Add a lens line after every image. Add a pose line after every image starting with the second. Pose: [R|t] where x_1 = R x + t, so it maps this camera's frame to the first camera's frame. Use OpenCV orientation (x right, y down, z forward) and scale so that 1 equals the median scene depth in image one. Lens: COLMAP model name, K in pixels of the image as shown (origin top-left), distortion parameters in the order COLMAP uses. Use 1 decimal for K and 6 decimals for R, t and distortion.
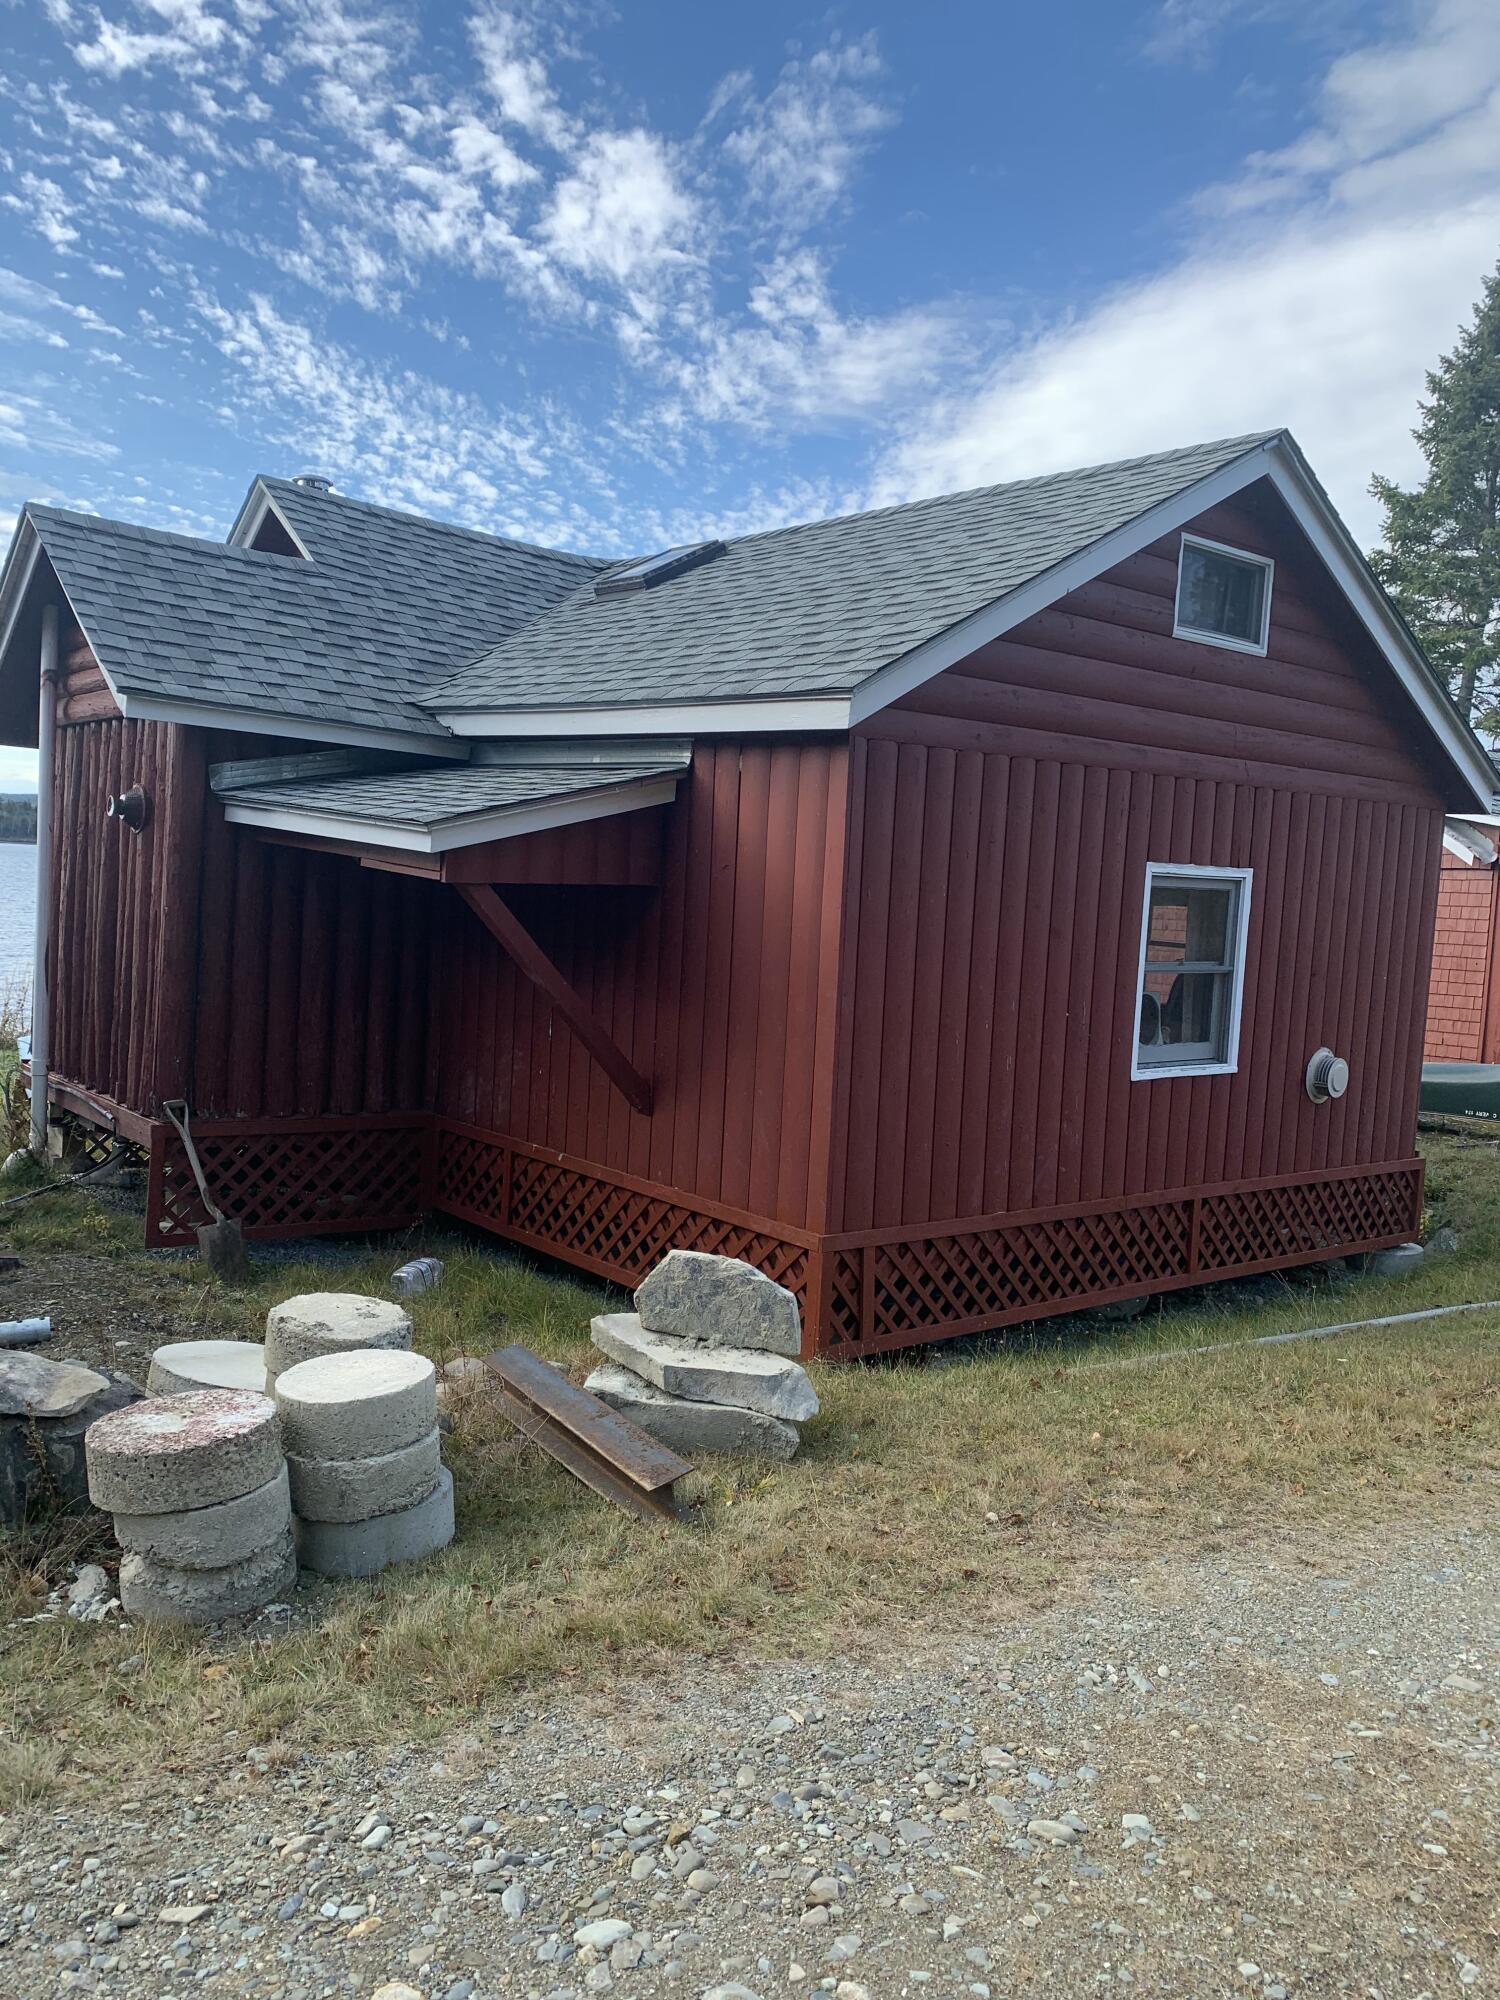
lens RADIAL K [[1519.0, 0, 750.0], [0, 1519.0, 1000.0], [0, 0, 1]] dist [0.024444, -0.012763]
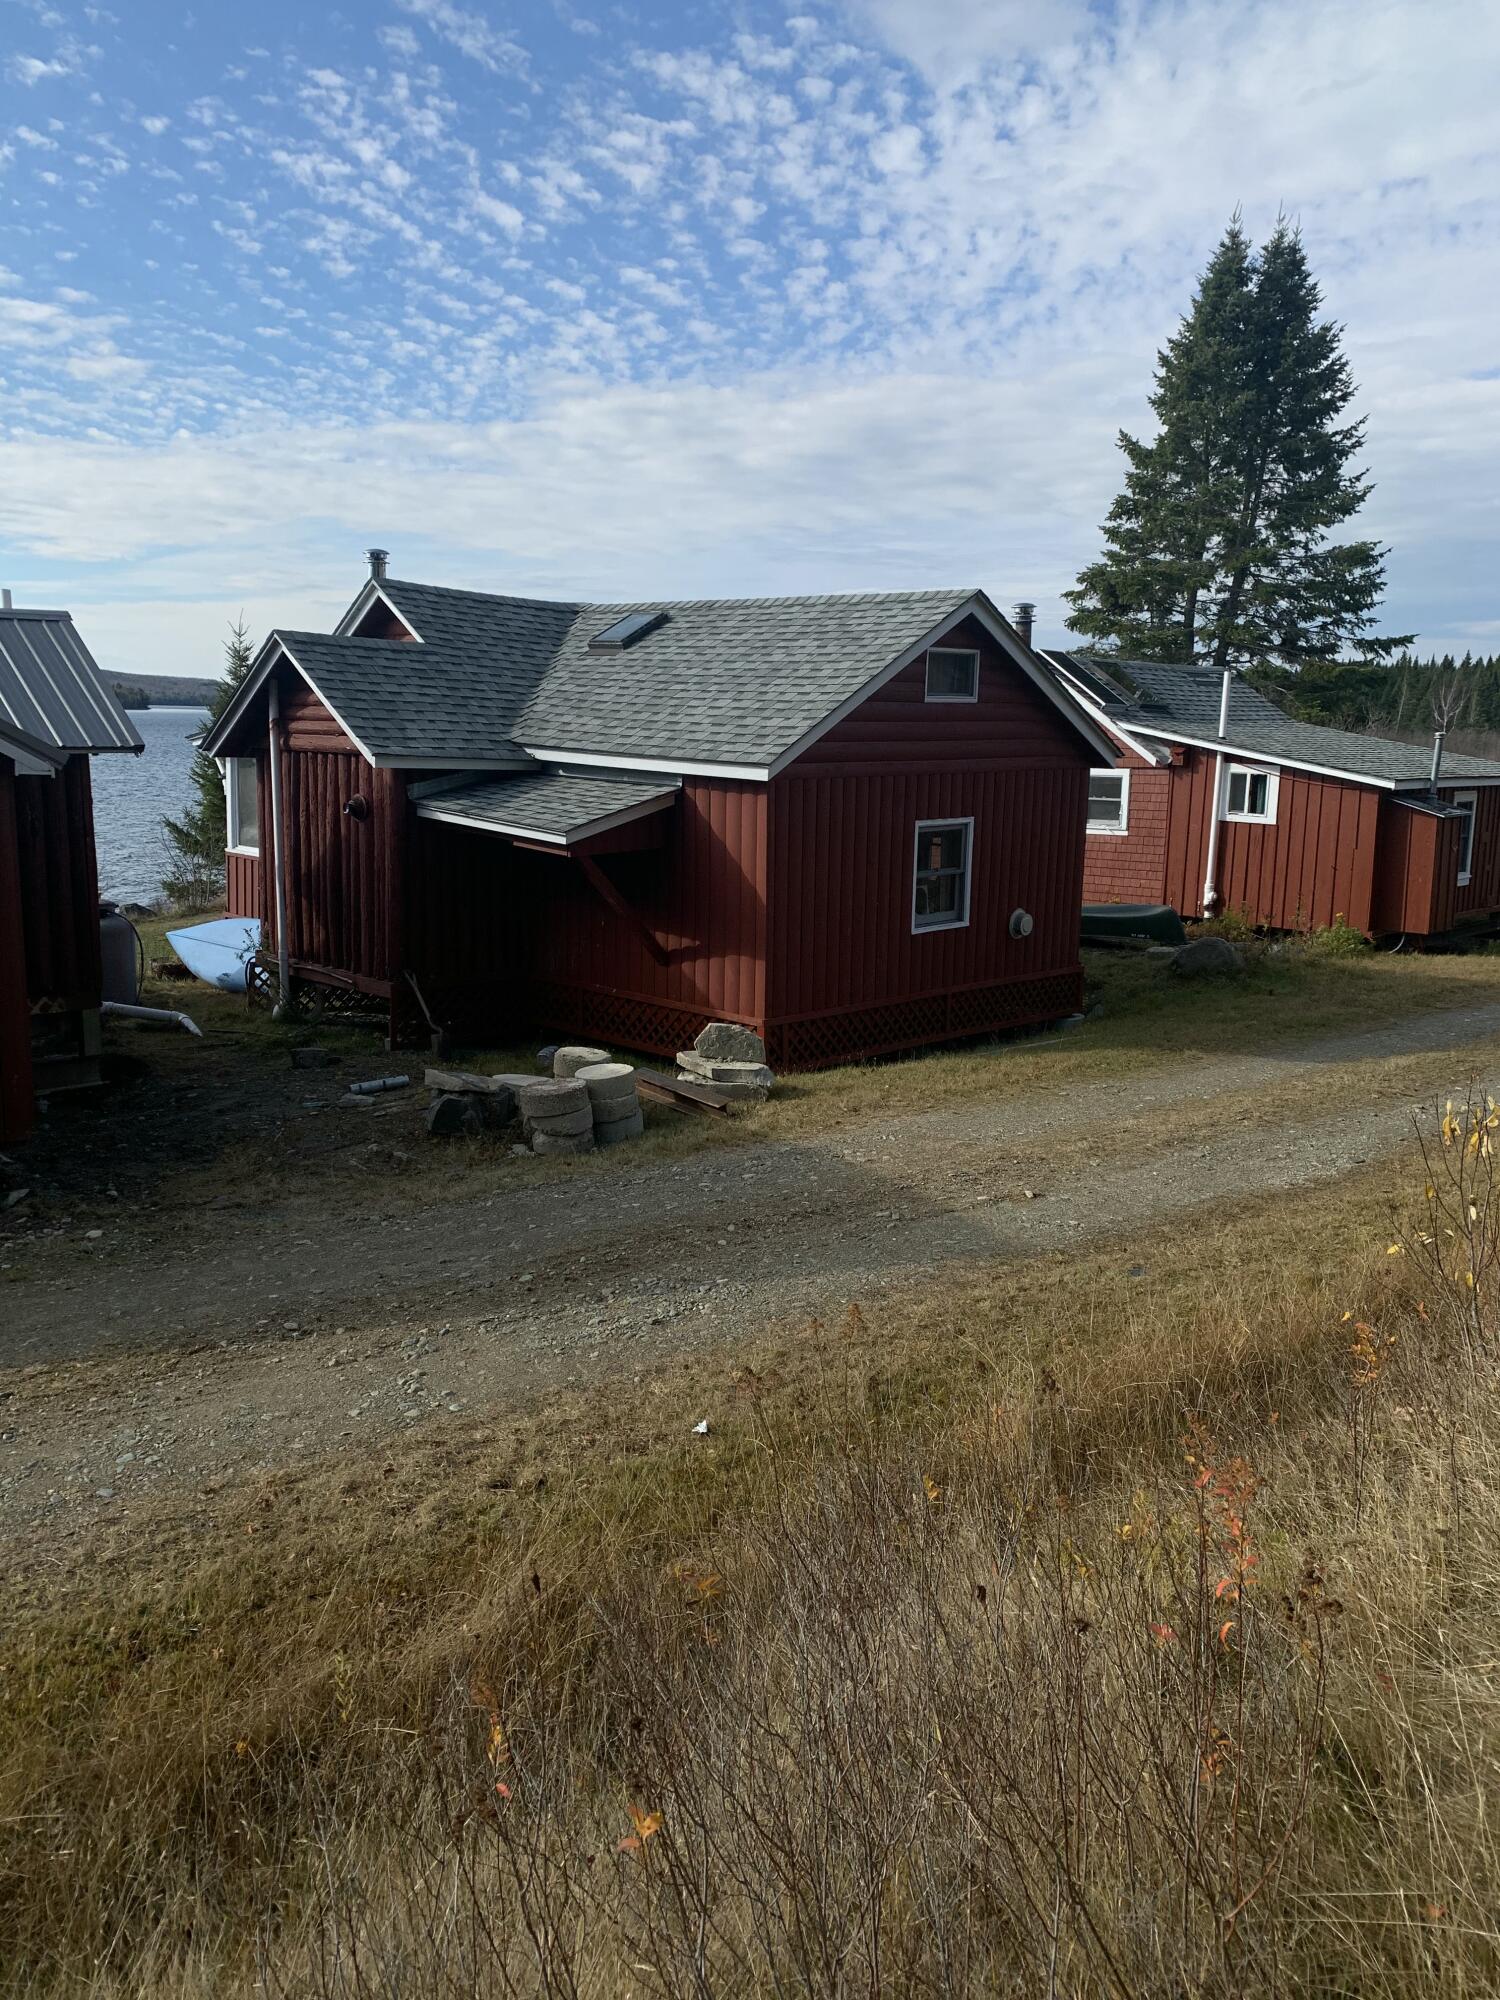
lens RADIAL K [[1514.8, 0, 783.4], [0, 1514.8, 1005.5], [0, 0, 1]] dist [0.265424, -0.001878]
pose [[0.991882, -0.057631, 0.113354, -0.135463], [0.044681, 0.992517, 0.113642, -0.084243], [-0.119055, -0.107654, 0.987034, -0.897299]]
